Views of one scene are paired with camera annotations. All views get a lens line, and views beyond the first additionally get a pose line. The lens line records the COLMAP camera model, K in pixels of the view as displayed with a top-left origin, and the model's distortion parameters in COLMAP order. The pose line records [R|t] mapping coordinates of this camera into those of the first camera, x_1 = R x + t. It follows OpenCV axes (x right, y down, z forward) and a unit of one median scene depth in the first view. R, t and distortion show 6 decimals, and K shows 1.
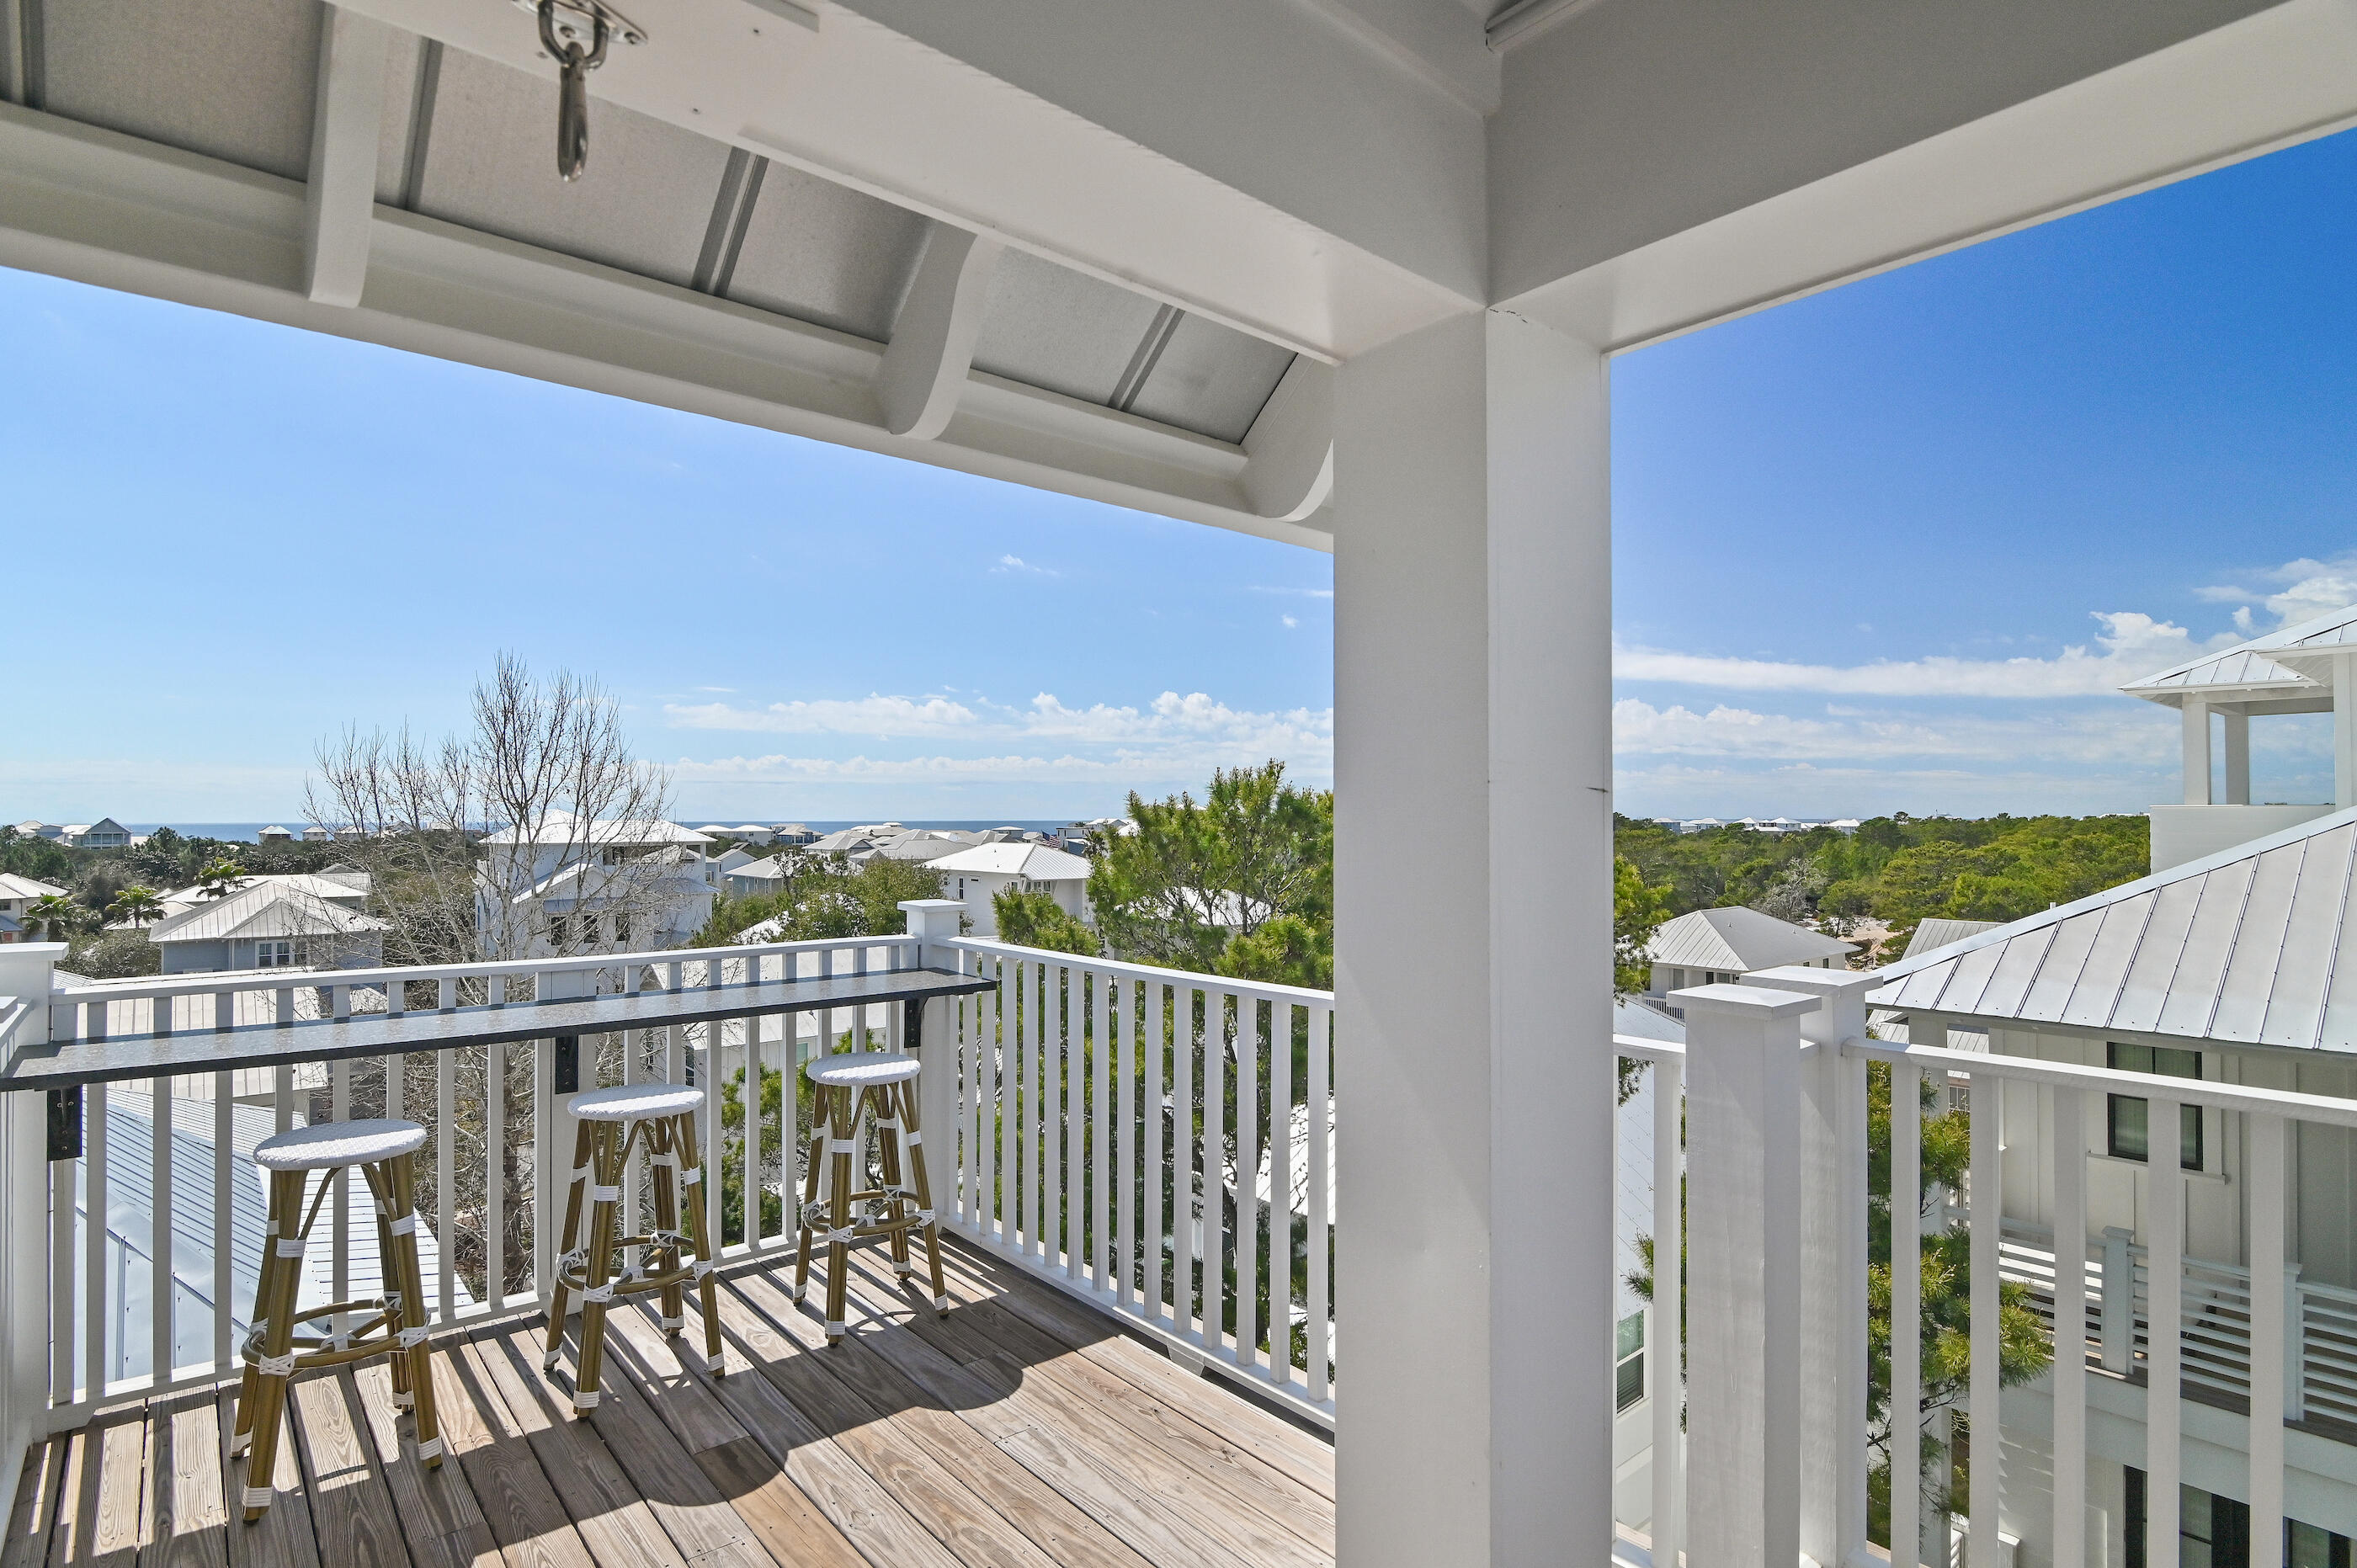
lens RADIAL K [[1157.2, 0, 1186.5], [0, 1157.2, 789.5], [0, 0, 1]] dist [-0.018326, 0.000334]
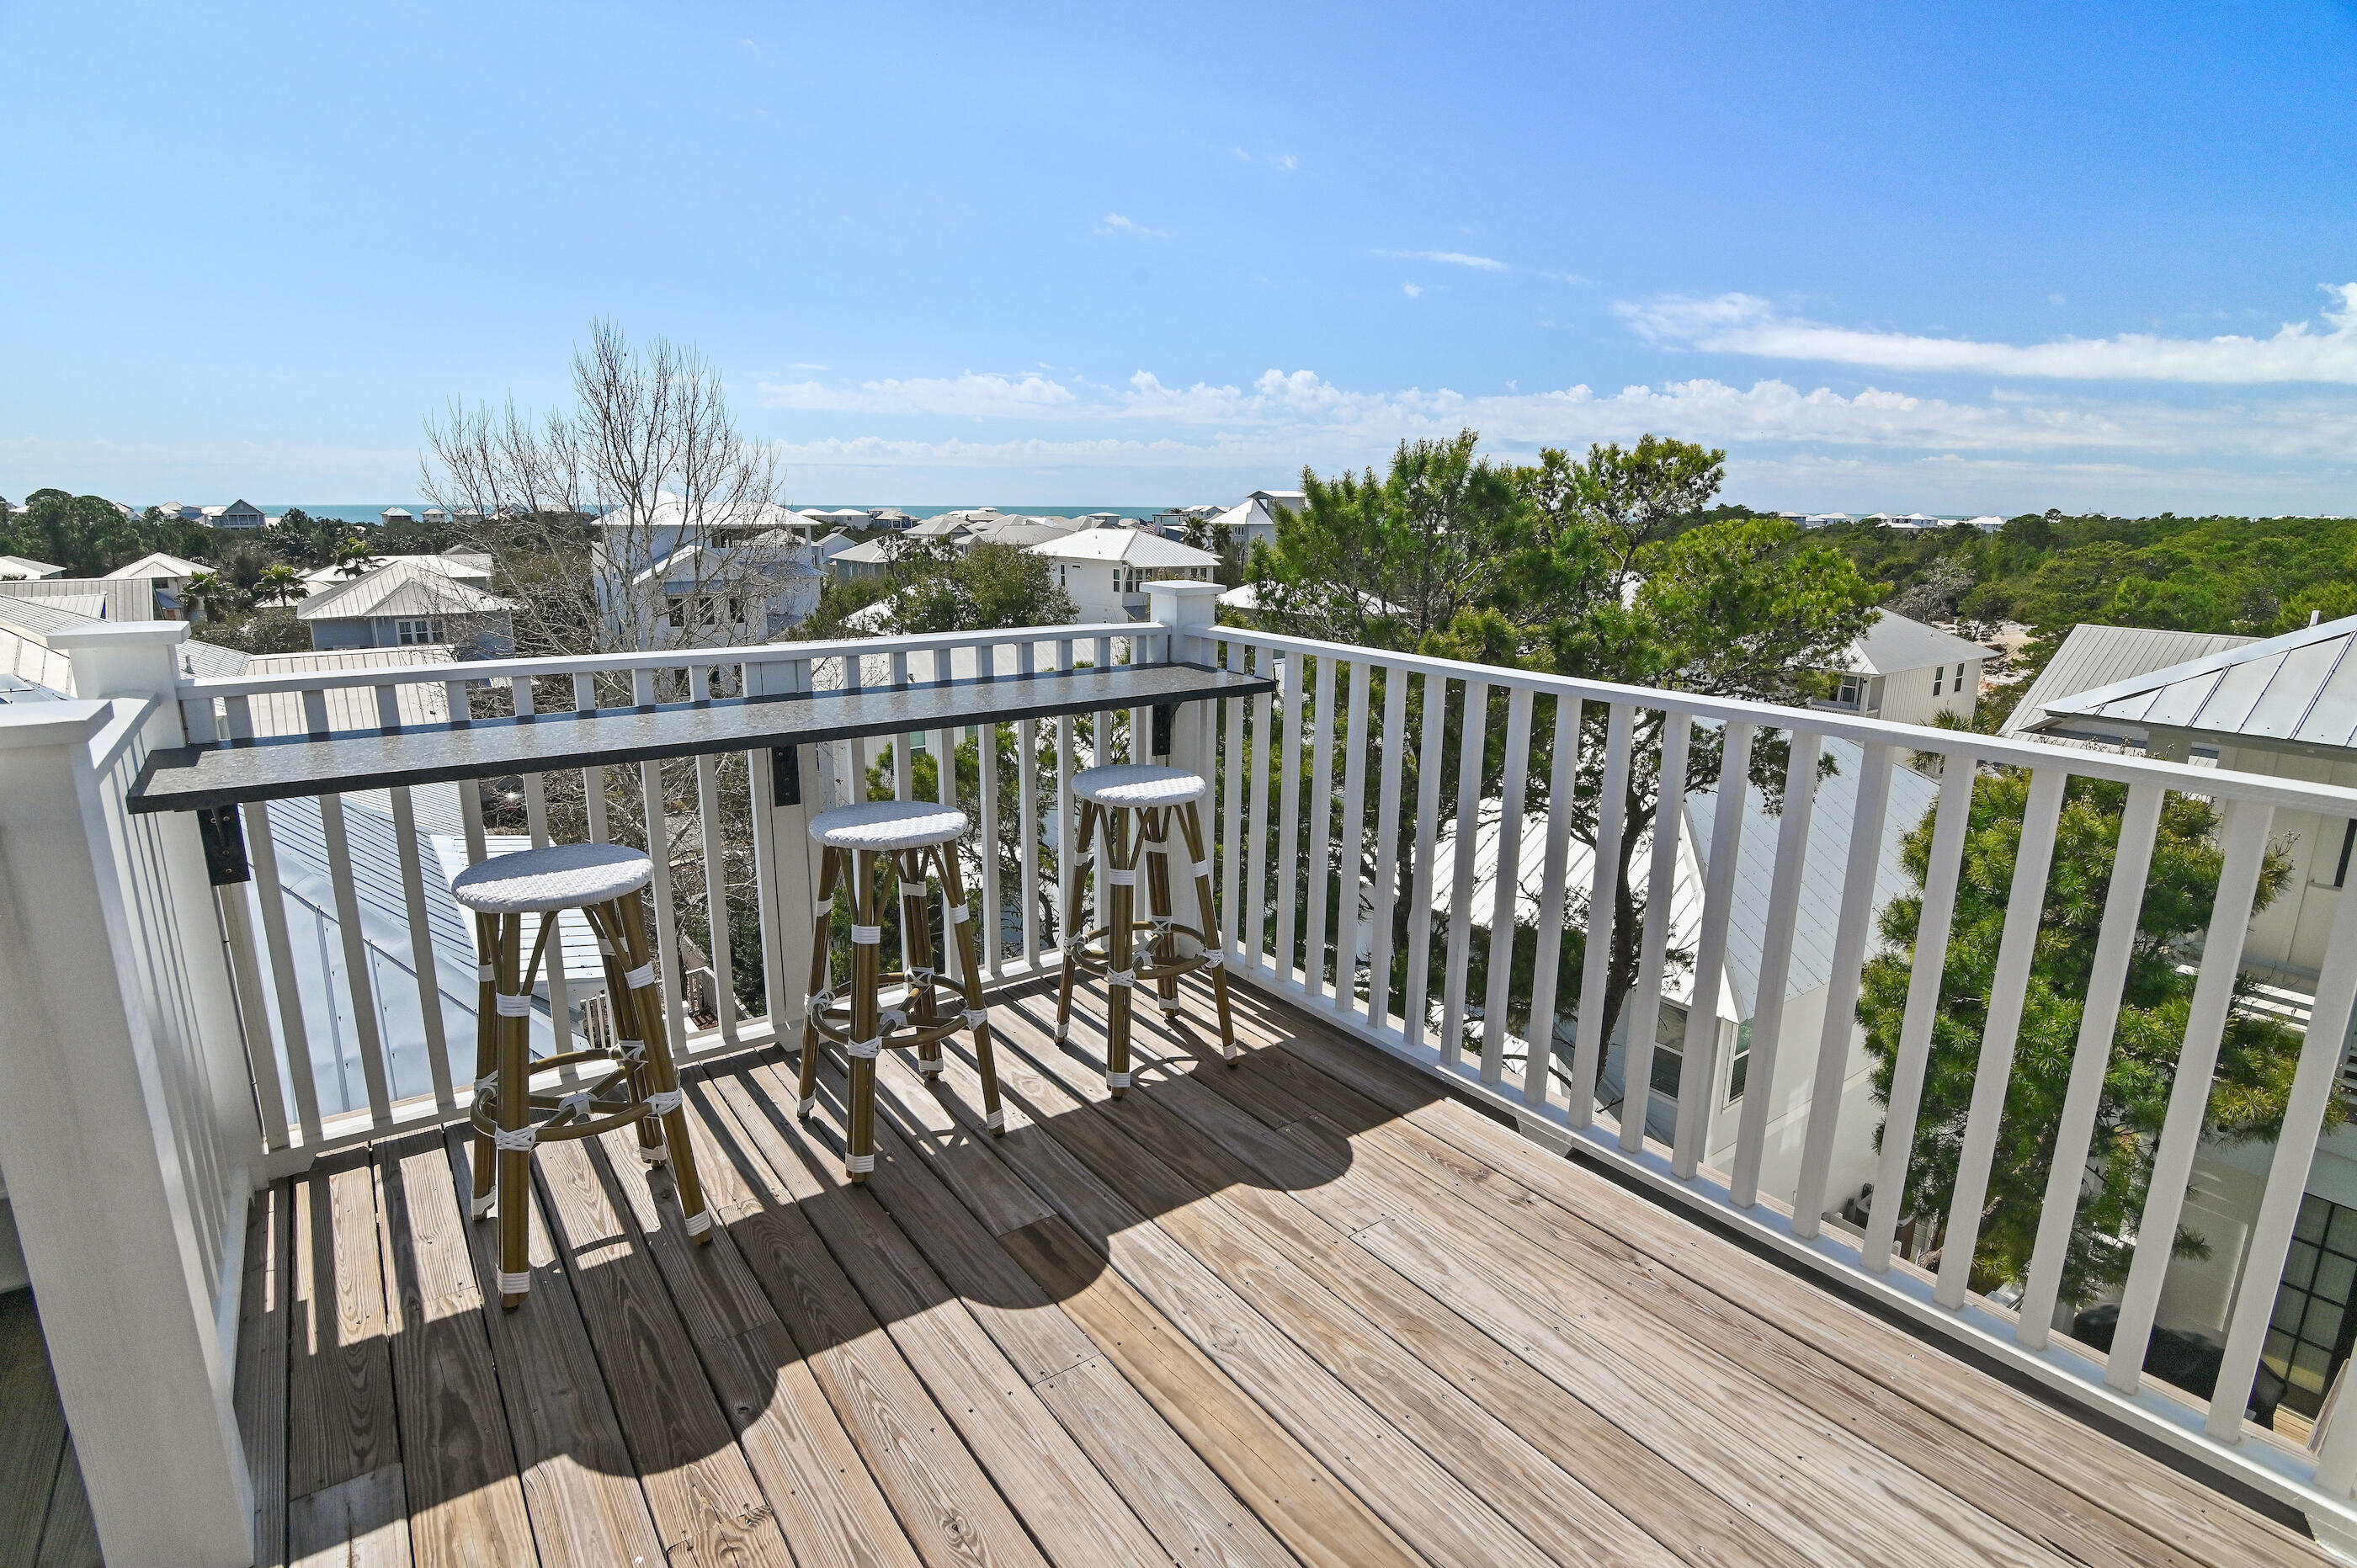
lens RADIAL K [[1117.1, 0, 1167.6], [0, 1117.1, 748.6], [0, 0, 1]] dist [-0.017851, -0.001183]
pose [[0.997326, 0.024244, -0.068949, -0.044749], [-0.007447, 0.972179, 0.234119, 0.006439], [0.072706, -0.232979, 0.969760, 0.051658]]
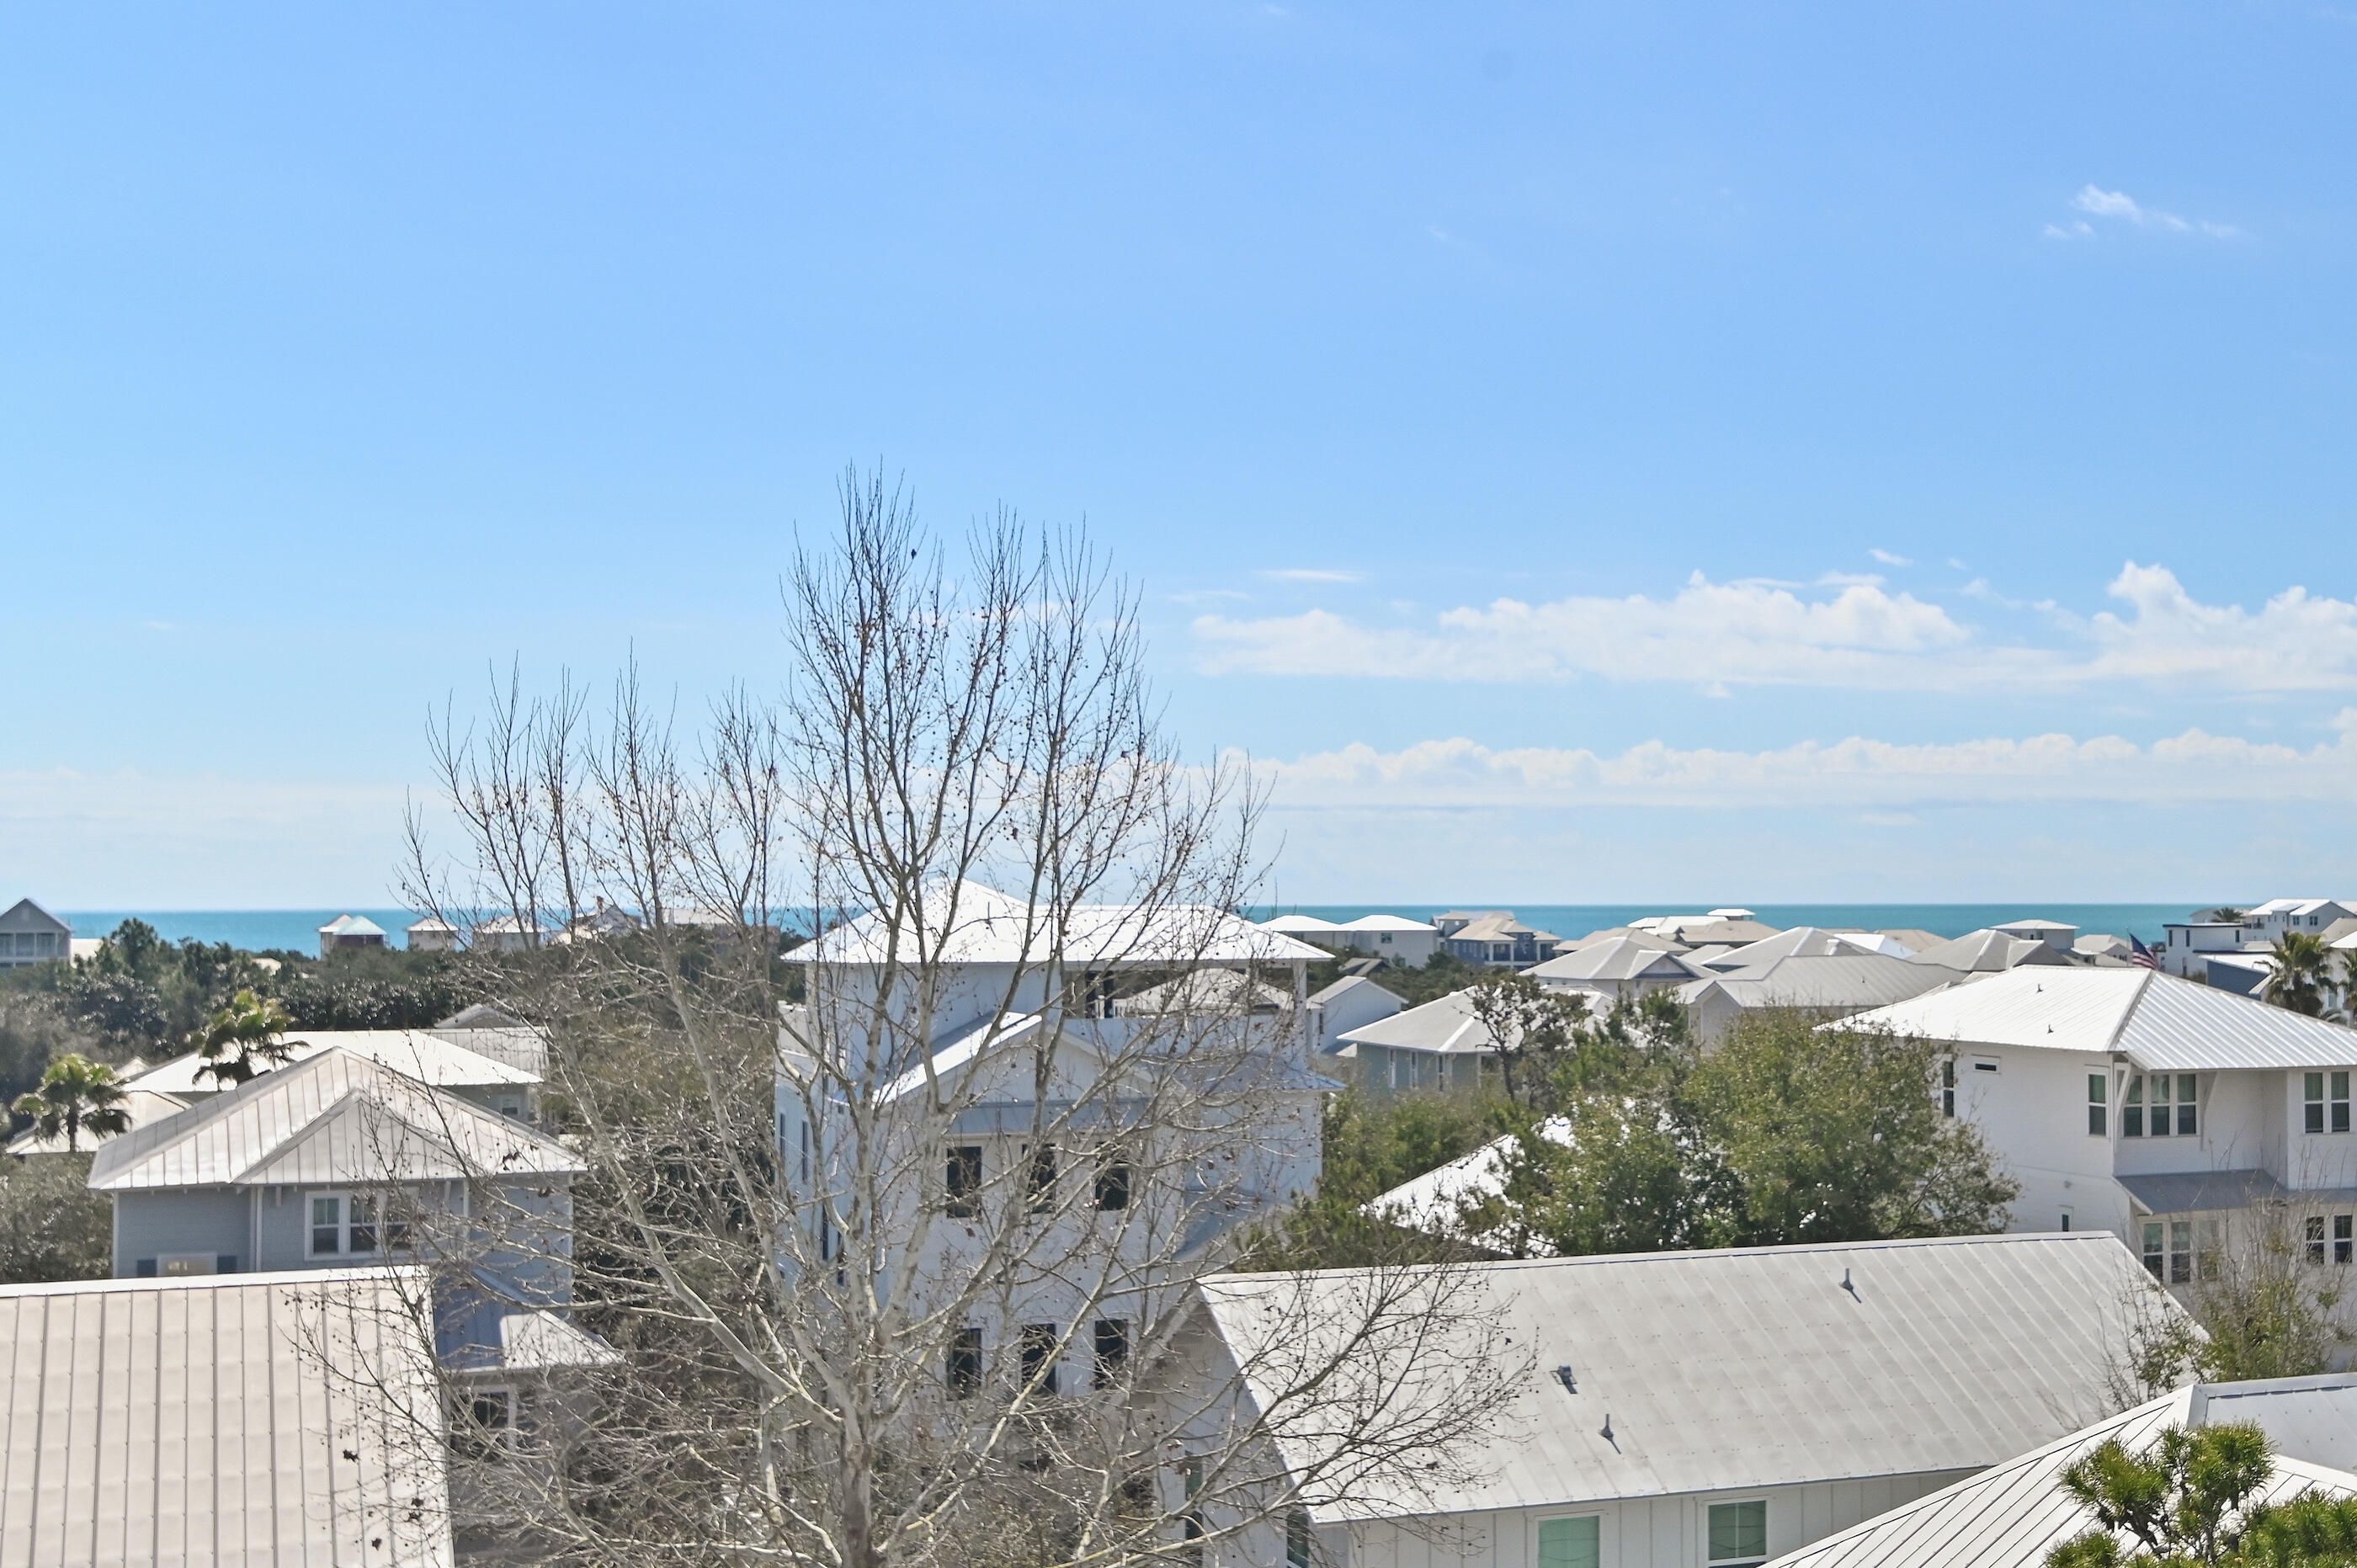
lens RADIAL K [[2706.6, 0, 1555.1], [0, 2706.6, 780.4], [0, 0, 1]] dist [0.009810, -0.009208]
pose [[0.966333, -0.010209, -0.257092, -0.117729], [0.006031, 0.999837, -0.017034, 0.000535], [0.257224, 0.014910, 0.966237, 0.159802]]
